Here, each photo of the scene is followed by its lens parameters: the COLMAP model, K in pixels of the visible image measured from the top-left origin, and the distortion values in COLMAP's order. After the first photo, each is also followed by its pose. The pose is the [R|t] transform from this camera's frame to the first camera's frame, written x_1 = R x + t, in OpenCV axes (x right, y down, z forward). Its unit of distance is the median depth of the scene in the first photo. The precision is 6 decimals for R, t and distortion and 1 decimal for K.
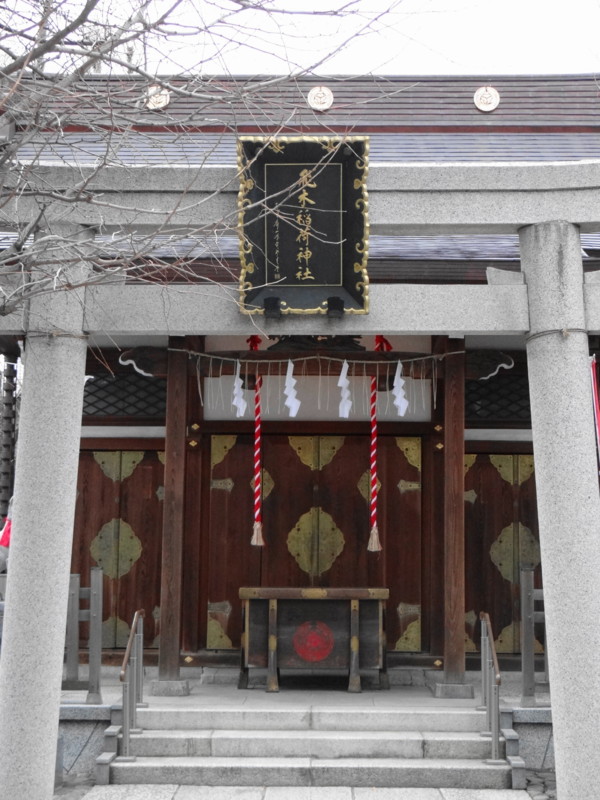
lens RADIAL K [[1526.8, 0, 300.0], [0, 1526.8, 400.0], [0, 0, 1]] dist [0.031562, -0.147030]
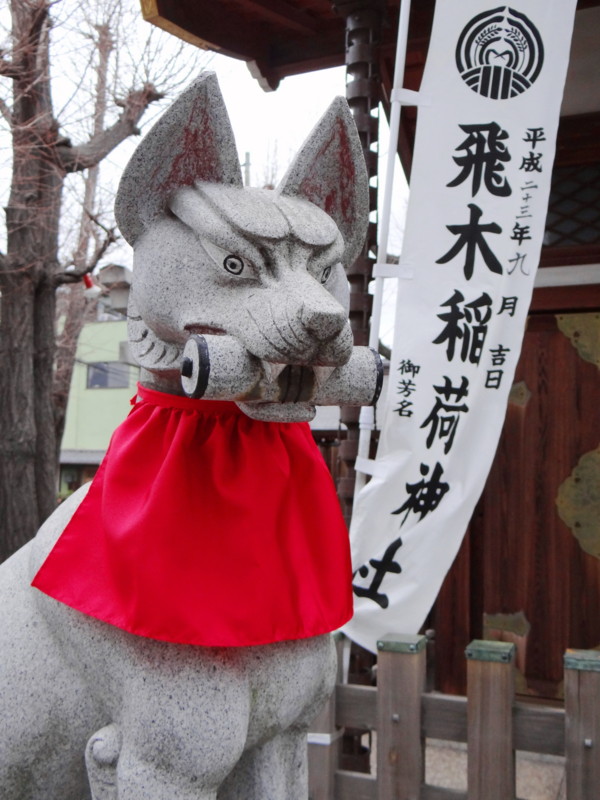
lens RADIAL K [[851.4, 0, 300.0], [0, 851.4, 400.0], [0, 0, 1]] dist [0.018972, 0.013448]
pose [[0.939019, -0.000532, -0.343865, -0.118380], [0.062213, 0.983759, 0.168367, 0.008014], [0.338191, -0.179493, 0.923802, 0.699890]]
